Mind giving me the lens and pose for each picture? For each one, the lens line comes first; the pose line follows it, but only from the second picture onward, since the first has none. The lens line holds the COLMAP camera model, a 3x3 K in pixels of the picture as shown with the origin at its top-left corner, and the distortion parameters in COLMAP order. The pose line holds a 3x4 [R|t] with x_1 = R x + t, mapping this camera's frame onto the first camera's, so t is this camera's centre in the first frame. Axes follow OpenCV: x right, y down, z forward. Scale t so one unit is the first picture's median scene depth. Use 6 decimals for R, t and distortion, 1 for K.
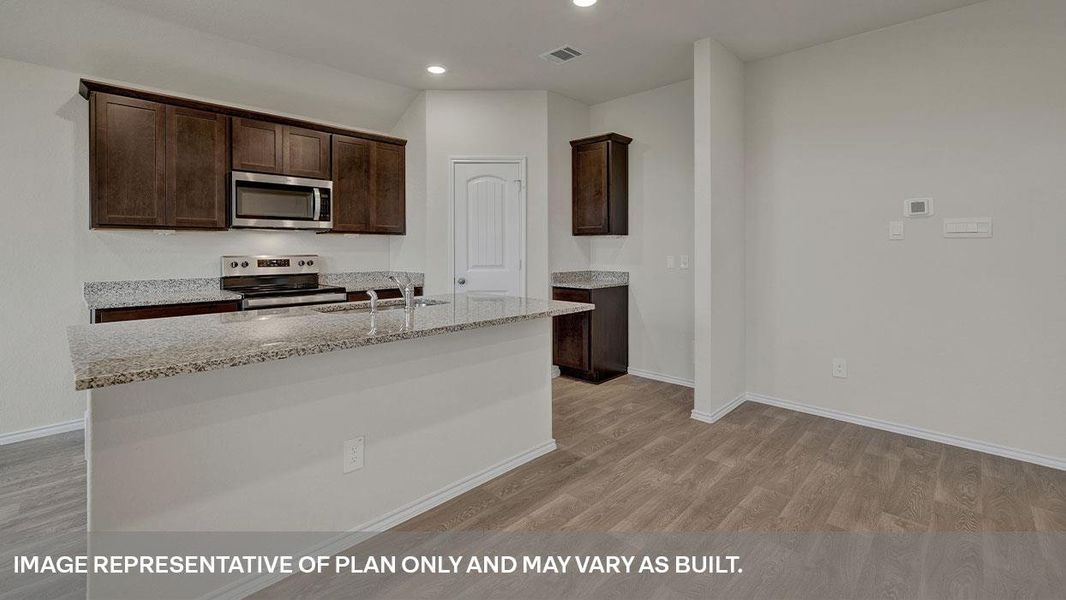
lens RADIAL K [[474.3, 0, 527.9], [0, 474.3, 292.4], [0, 0, 1]] dist [0.017956, -0.000734]
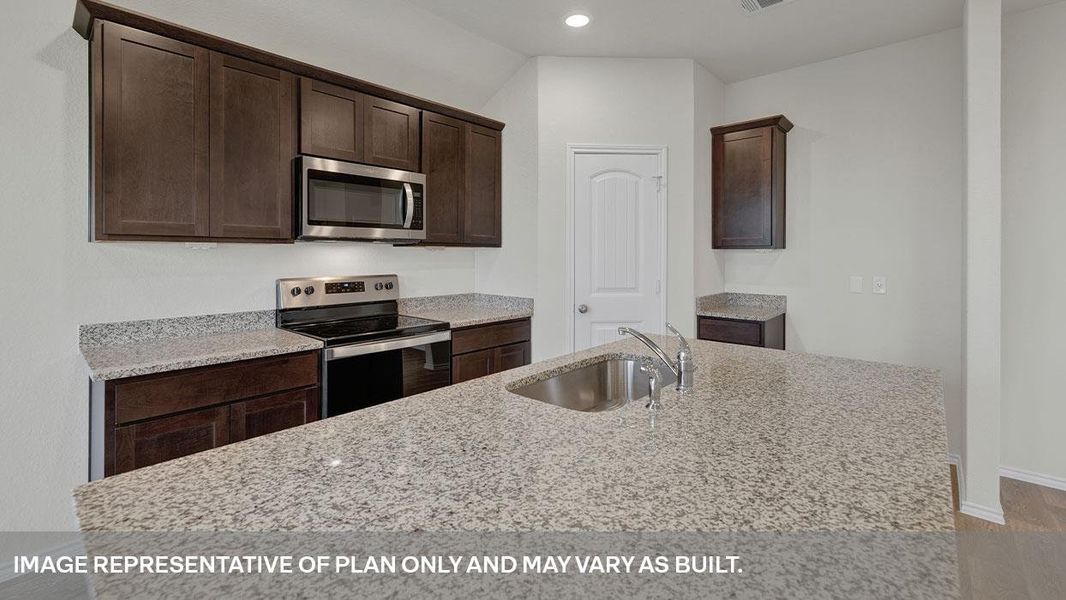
lens RADIAL K [[474.3, 0, 529.1], [0, 474.3, 295.3], [0, 0, 1]] dist [0.017956, -0.000734]
pose [[0.999235, 0.001403, 0.039080, -0.286570], [-0.001239, 0.999990, -0.004208, -0.047276], [-0.039085, 0.004156, 0.999227, 0.276578]]
